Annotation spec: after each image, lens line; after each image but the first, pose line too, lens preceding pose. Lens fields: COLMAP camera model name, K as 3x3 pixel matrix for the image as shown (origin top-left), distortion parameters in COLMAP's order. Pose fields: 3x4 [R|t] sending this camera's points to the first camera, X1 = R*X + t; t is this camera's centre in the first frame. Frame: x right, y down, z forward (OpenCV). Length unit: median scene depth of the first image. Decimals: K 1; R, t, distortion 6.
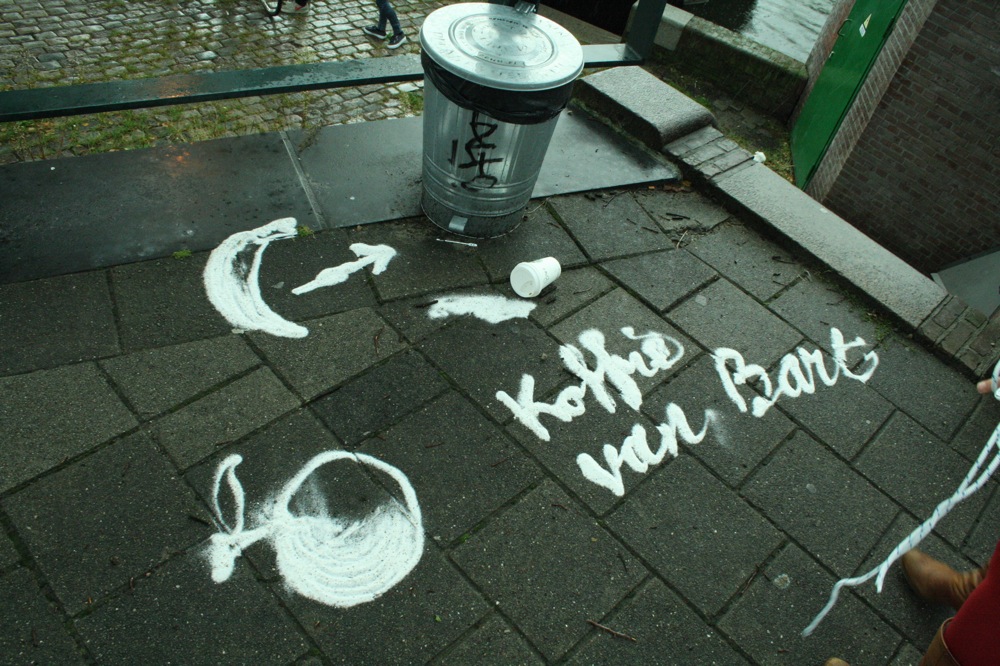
lens RADIAL K [[824.6, 0, 501.5], [0, 824.6, 329.8], [0, 0, 1]] dist [-0.094431, 0.014907]
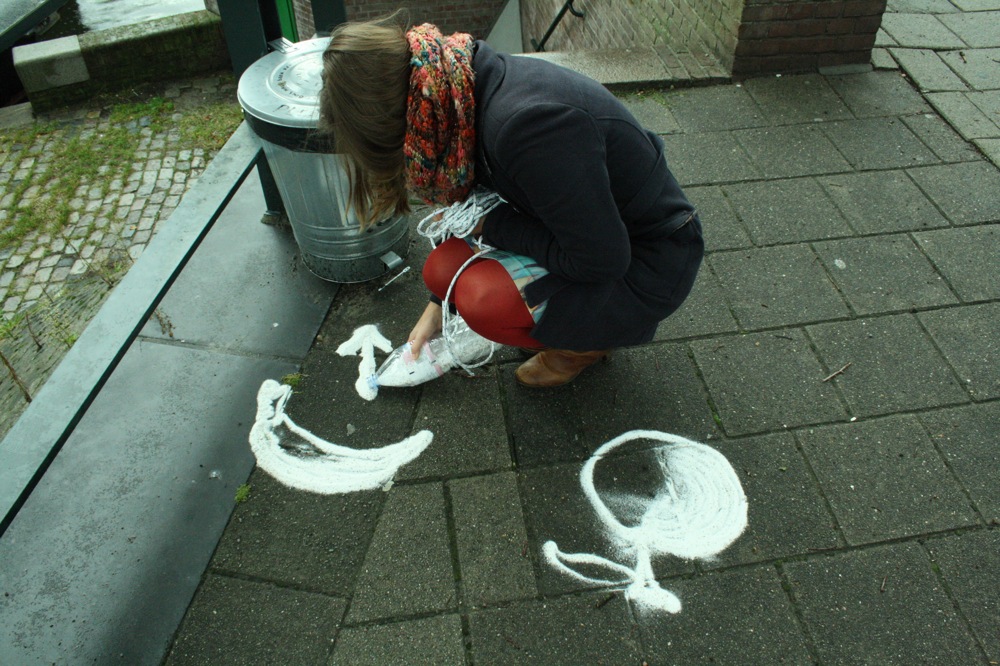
lens RADIAL K [[824.6, 0, 501.3], [0, 824.6, 336.0], [0, 0, 1]] dist [-0.094431, 0.014907]
pose [[0.571184, -0.697977, 0.431945, -0.587169], [0.664595, 0.702097, 0.255683, -0.291969], [-0.481728, 0.141027, 0.864899, 0.154959]]
